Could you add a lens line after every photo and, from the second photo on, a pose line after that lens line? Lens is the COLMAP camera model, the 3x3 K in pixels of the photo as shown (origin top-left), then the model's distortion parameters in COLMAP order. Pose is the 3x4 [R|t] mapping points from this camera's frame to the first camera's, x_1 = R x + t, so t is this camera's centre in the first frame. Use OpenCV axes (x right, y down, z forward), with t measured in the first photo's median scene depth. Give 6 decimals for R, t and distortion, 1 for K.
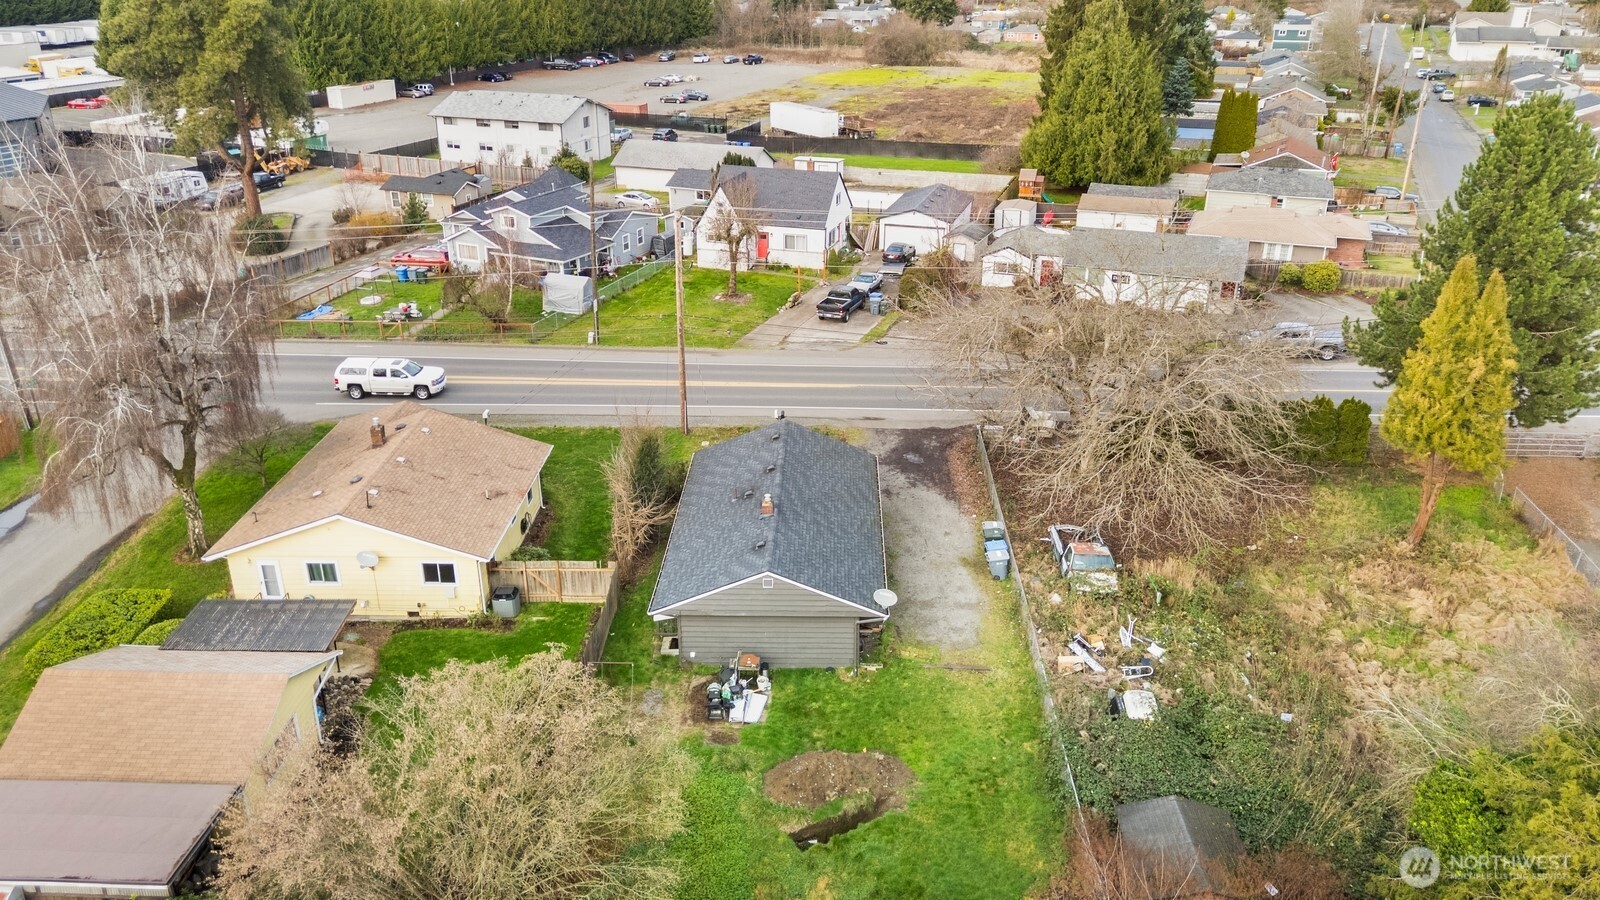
lens RADIAL K [[1196.9, 0, 794.5], [0, 1196.9, 452.1], [0, 0, 1]] dist [0.076077, -0.078891]
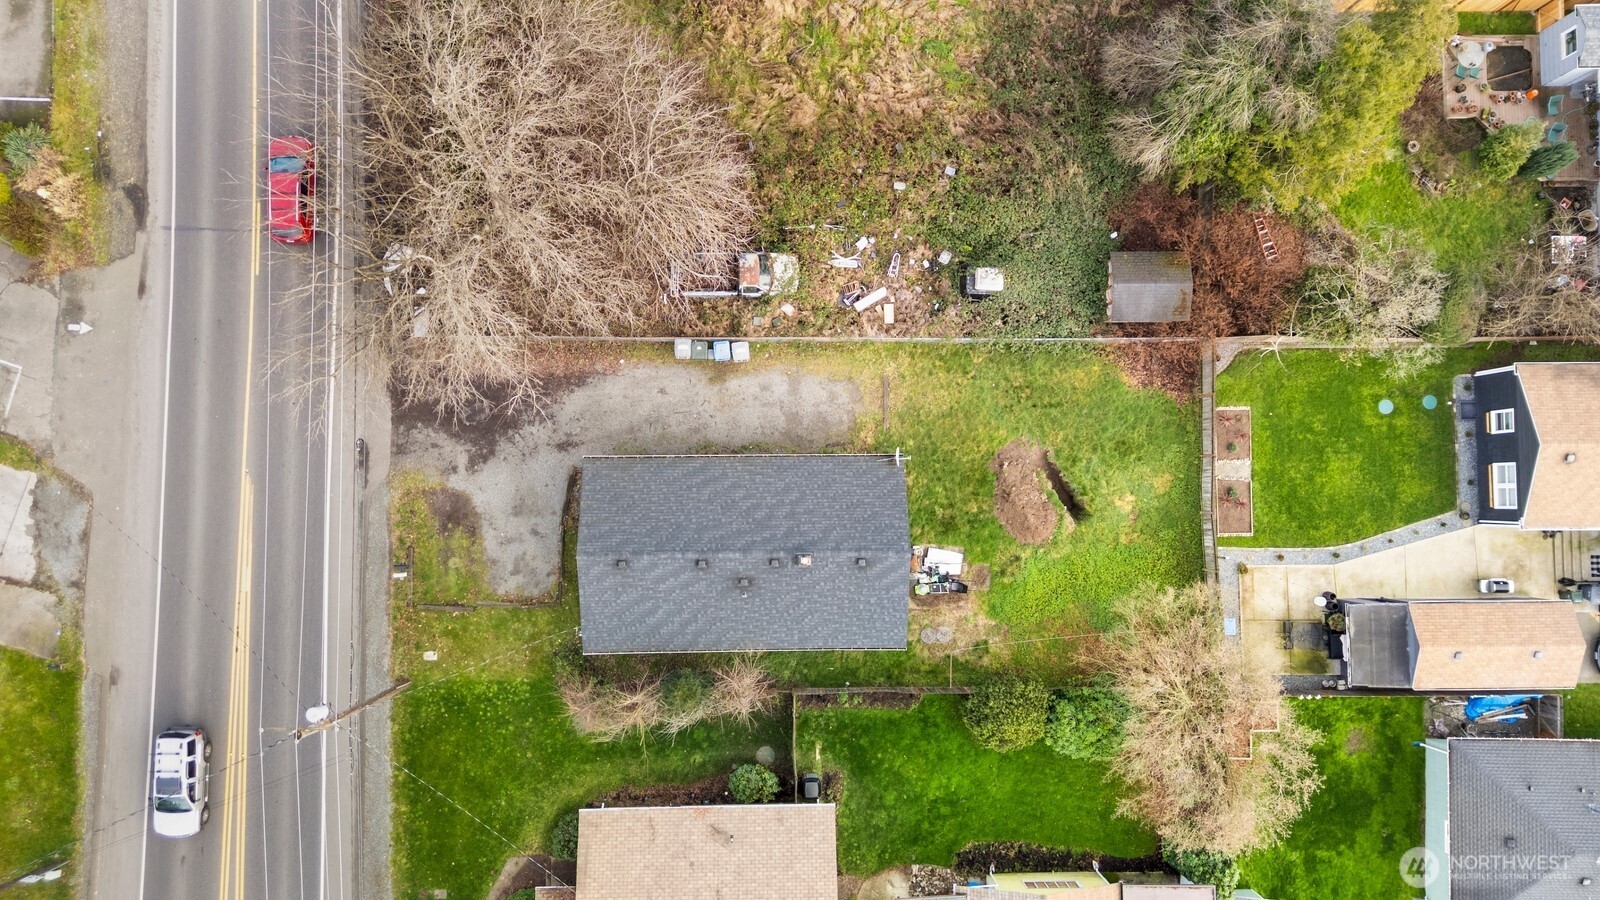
lens RADIAL K [[1196.9, 0, 794.5], [0, 1196.9, 452.1], [0, 0, 1]] dist [0.076077, -0.078891]
pose [[-0.042312, -0.998215, 0.042146, 0.022122], [0.369440, 0.023562, 0.928956, -0.721964], [-0.928291, 0.054877, 0.367783, 0.436106]]
